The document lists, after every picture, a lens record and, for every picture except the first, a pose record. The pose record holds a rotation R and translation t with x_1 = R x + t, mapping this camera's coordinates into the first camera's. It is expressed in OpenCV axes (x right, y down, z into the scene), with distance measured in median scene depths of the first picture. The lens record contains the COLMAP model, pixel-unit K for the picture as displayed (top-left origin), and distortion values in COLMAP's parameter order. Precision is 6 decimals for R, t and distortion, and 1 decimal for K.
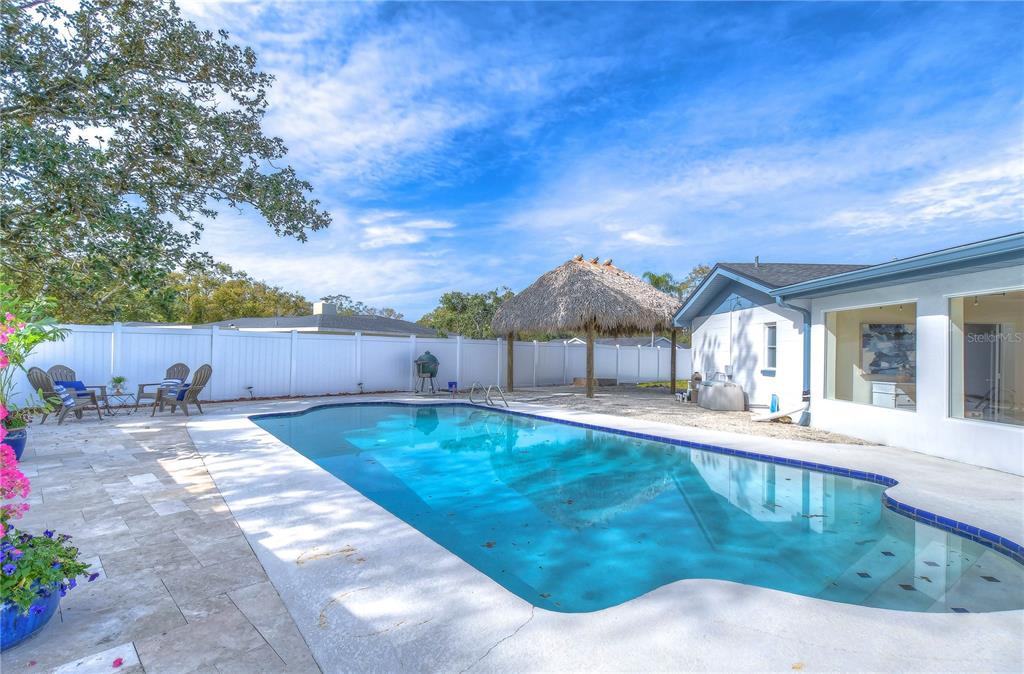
lens RADIAL K [[460.2, 0, 496.4], [0, 460.2, 355.0], [0, 0, 1]] dist [-0.002322, -0.000423]
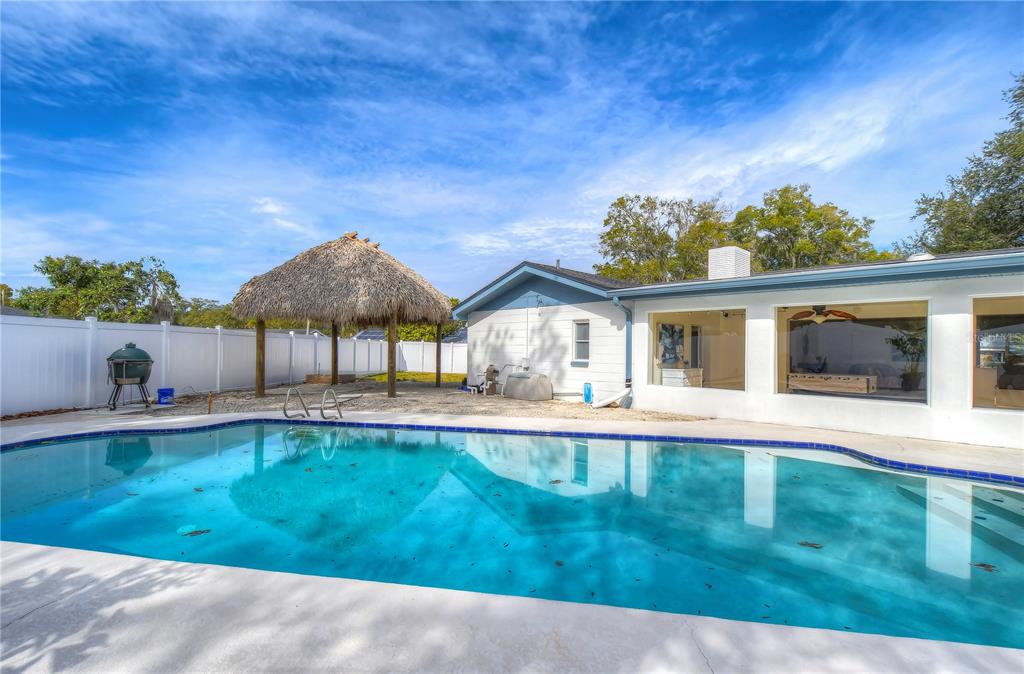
lens RADIAL K [[460.0, 0, 525.5], [0, 460.0, 345.8], [0, 0, 1]] dist [-0.001967, -0.000145]
pose [[0.737422, 0.003031, 0.675425, -0.258989], [0.001159, 0.999983, -0.005753, 0.000202], [-0.675431, 0.005025, 0.737406, 0.248698]]
